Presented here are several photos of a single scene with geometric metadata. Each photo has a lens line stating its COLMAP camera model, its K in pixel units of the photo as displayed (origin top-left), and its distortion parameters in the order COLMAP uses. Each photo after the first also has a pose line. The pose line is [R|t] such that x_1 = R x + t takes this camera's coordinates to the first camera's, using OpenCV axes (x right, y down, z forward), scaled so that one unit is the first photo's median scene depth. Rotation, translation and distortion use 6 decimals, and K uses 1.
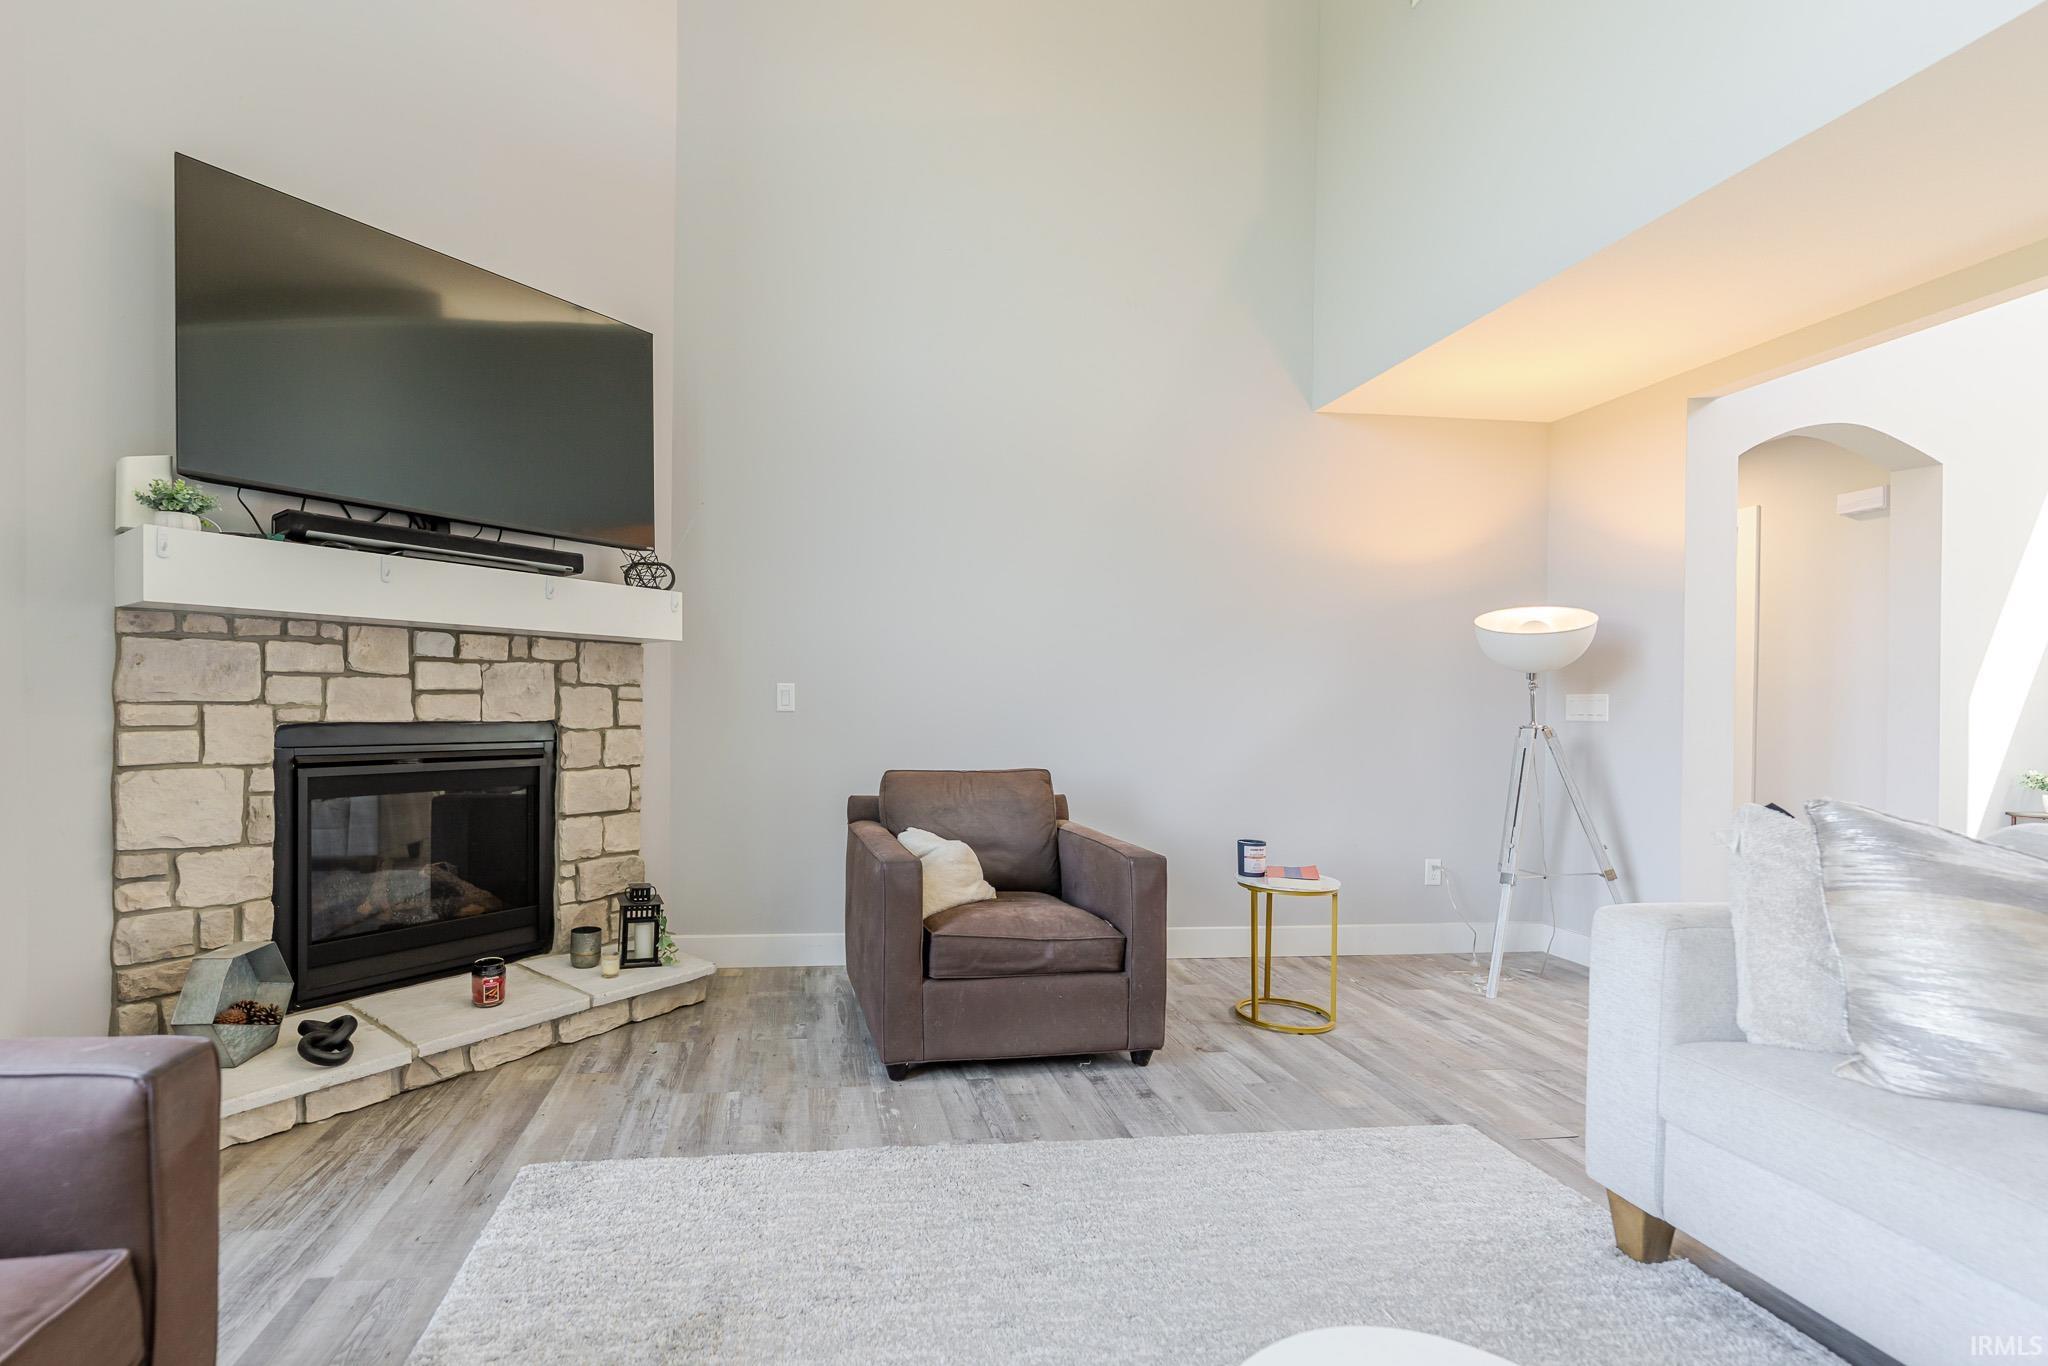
lens RADIAL K [[884.9, 0, 918.2], [0, 884.9, 720.3], [0, 0, 1]] dist [0.001675, -0.000065]
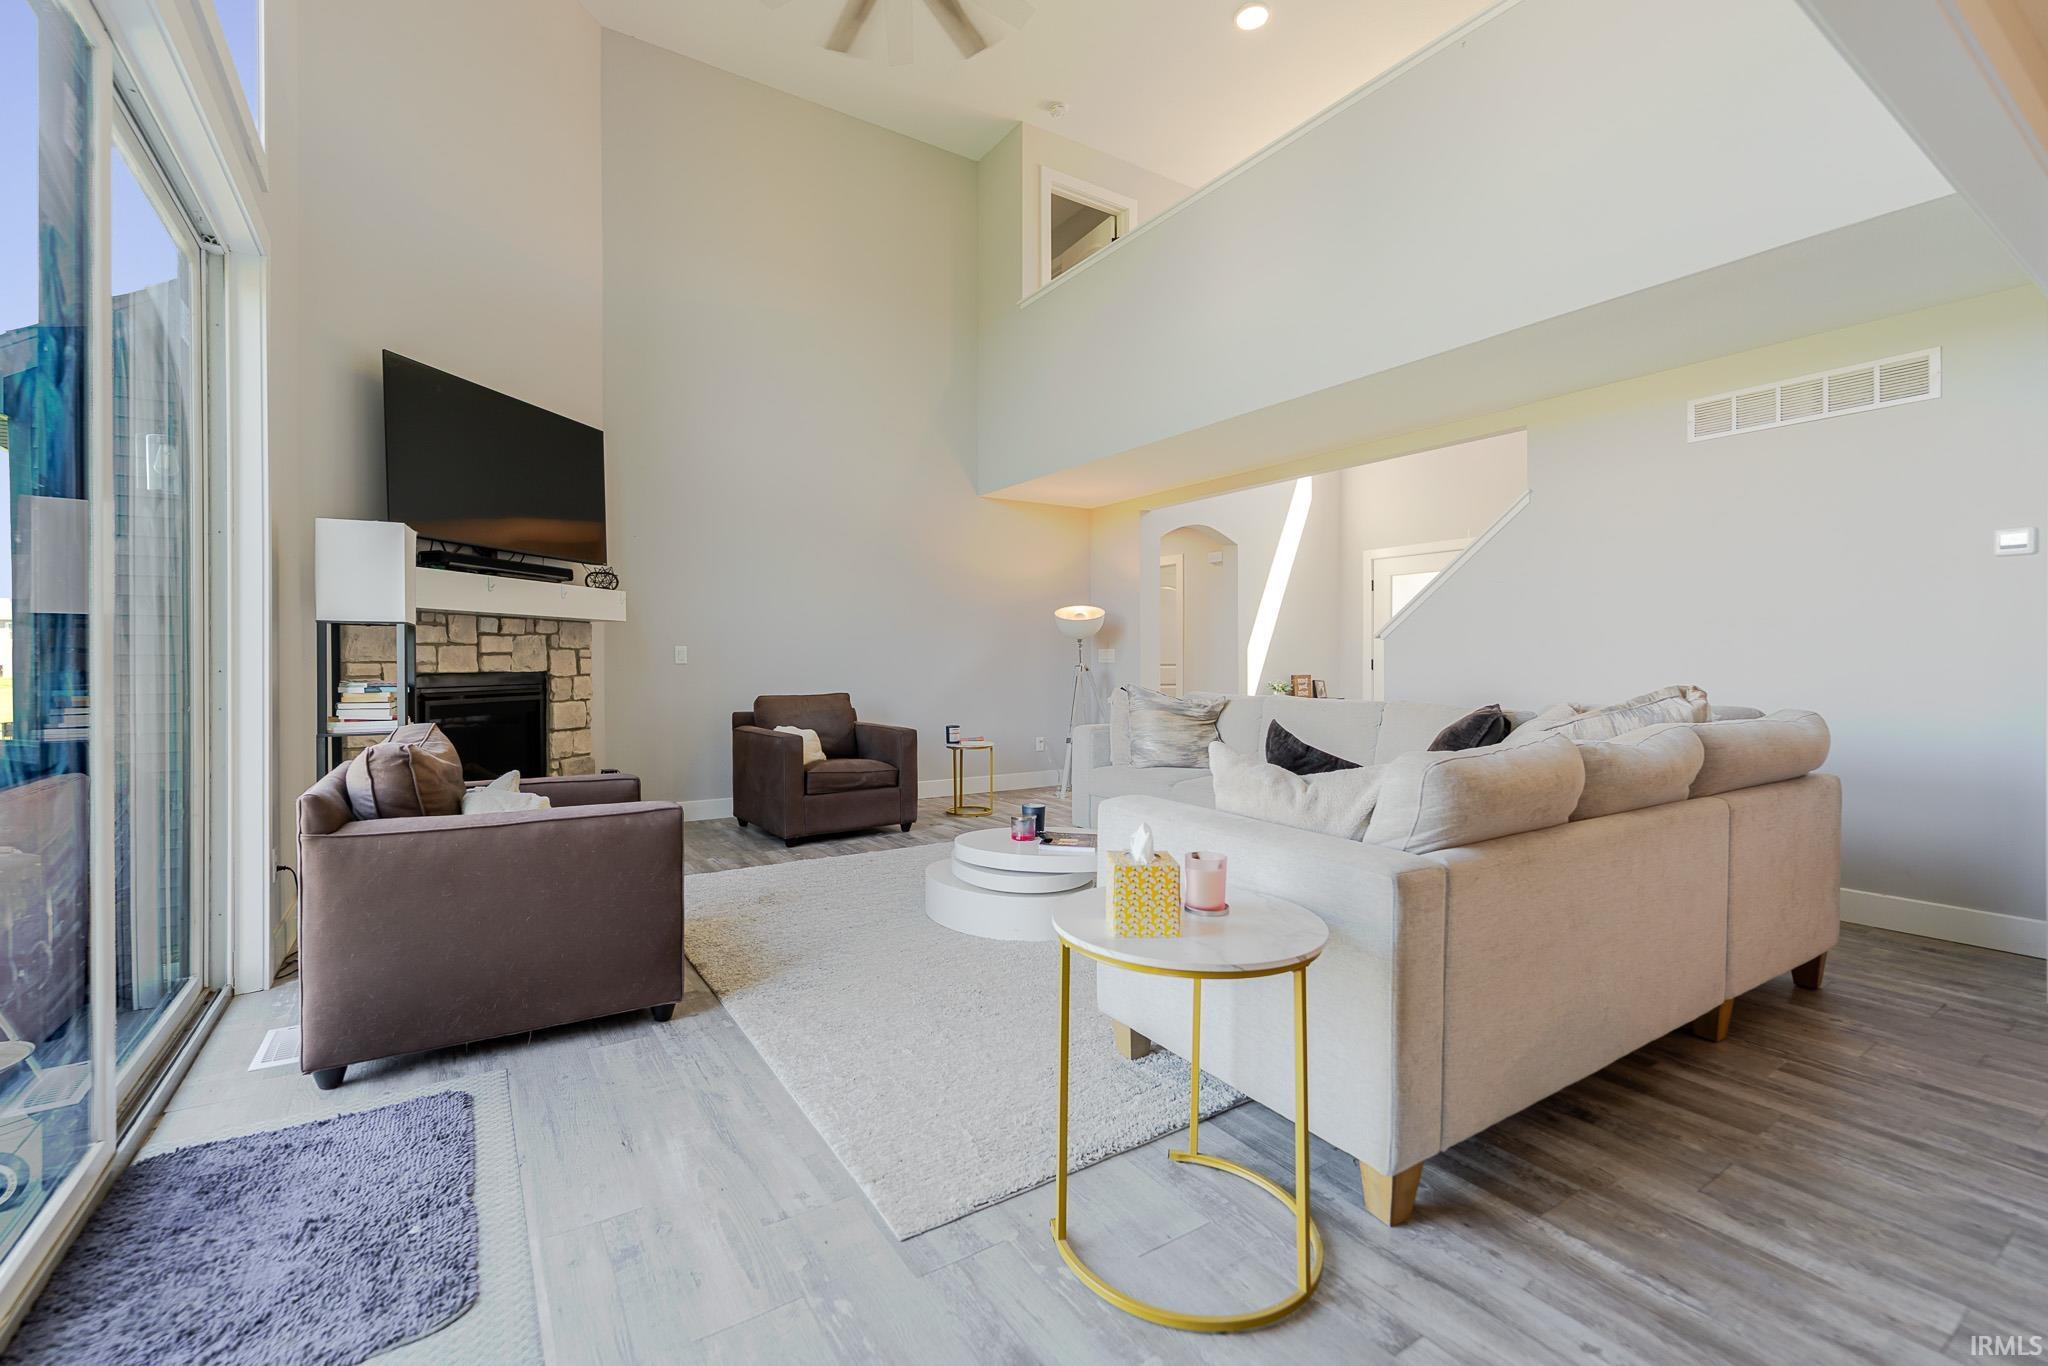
lens RADIAL K [[864.8, 0, 1005.5], [0, 864.8, 678.1], [0, 0, 1]] dist [-0.000999, 0.000038]
pose [[0.902796, -0.022555, 0.429477, -0.345790], [0.020692, 0.999745, 0.009008, 0.016712], [-0.429571, 0.000755, 0.903033, -0.799361]]
